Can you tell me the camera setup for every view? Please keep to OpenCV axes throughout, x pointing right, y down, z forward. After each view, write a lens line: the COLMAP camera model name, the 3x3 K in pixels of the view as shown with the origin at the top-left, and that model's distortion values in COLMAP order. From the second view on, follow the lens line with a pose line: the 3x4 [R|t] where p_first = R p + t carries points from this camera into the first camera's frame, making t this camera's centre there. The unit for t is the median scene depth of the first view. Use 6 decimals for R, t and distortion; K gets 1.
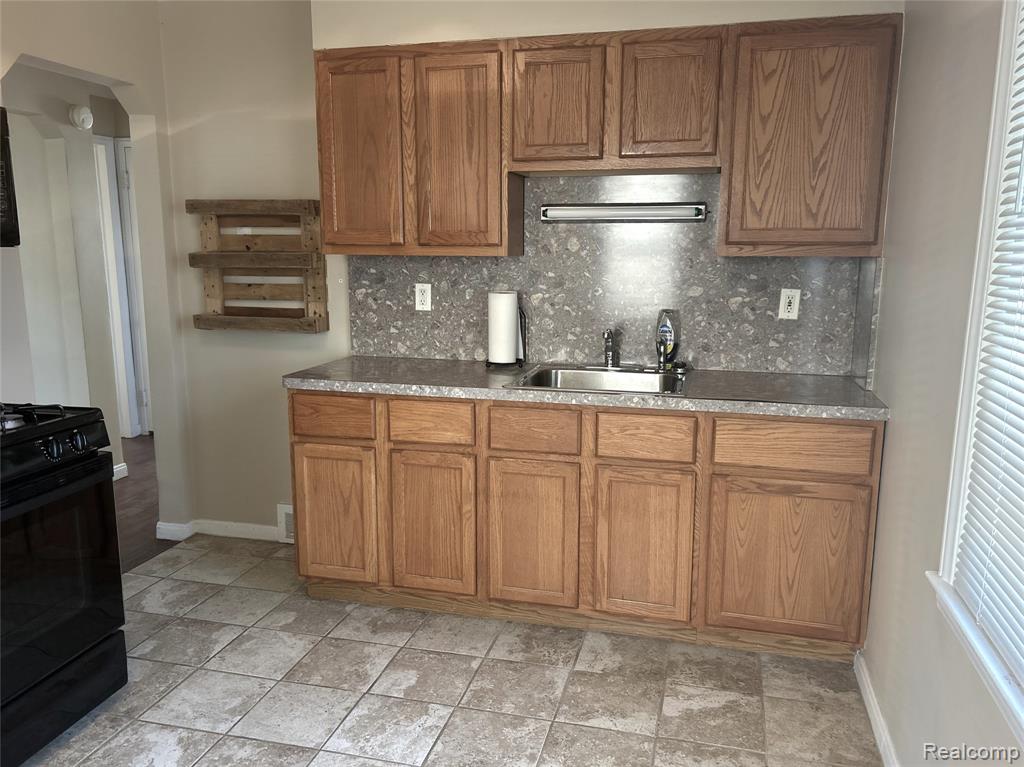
lens RADIAL K [[759.2, 0, 516.9], [0, 759.2, 383.5], [0, 0, 1]] dist [0.024543, -0.030595]
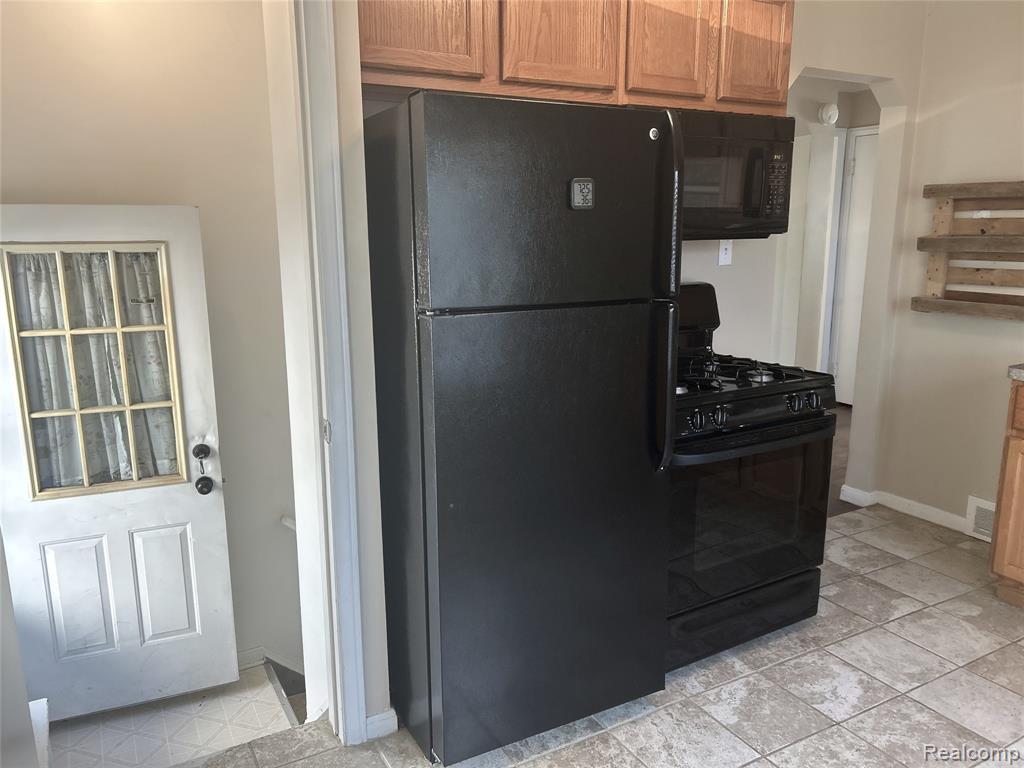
lens RADIAL K [[759.2, 0, 507.9], [0, 759.2, 386.2], [0, 0, 1]] dist [0.024543, -0.030595]
pose [[0.693326, 0.141287, -0.706638, -0.060747], [-0.117590, 0.989630, 0.082494, 0.009990], [0.710965, 0.025899, 0.702750, -0.127637]]
